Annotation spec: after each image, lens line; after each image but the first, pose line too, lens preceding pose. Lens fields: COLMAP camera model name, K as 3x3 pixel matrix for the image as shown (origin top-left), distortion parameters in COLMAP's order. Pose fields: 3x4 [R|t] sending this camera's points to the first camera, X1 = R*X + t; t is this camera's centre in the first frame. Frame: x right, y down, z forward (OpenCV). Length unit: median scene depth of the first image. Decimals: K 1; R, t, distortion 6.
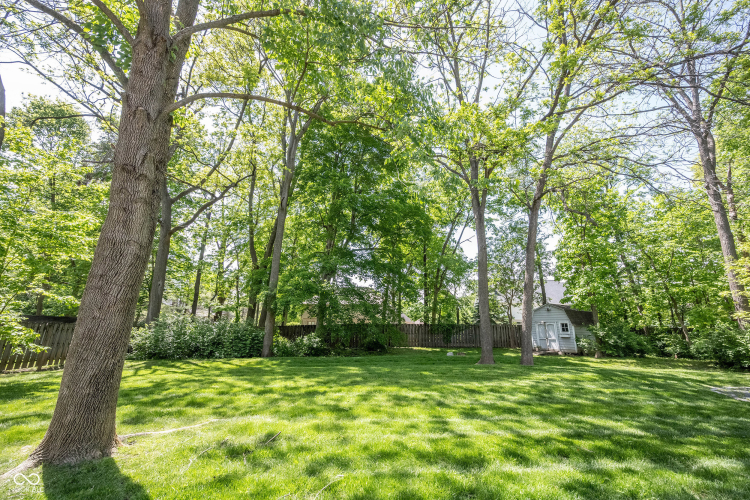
lens RADIAL K [[295.8, 0, 378.7], [0, 295.8, 251.2], [0, 0, 1]] dist [0.001263, 0.000219]
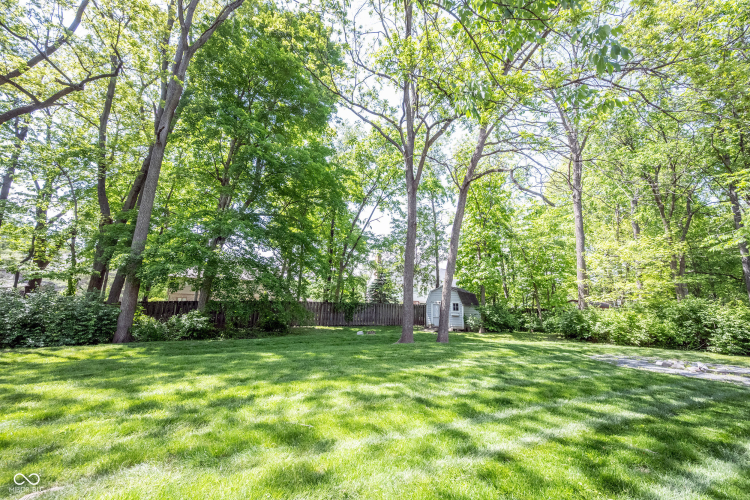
lens RADIAL K [[289.5, 0, 373.7], [0, 289.5, 253.1], [0, 0, 1]] dist [0.001640, 0.000343]
pose [[0.930632, 0.076822, 0.357802, -0.067371], [-0.101628, 0.993513, 0.051021, 0.034924], [-0.351561, -0.083845, 0.932403, 0.120844]]
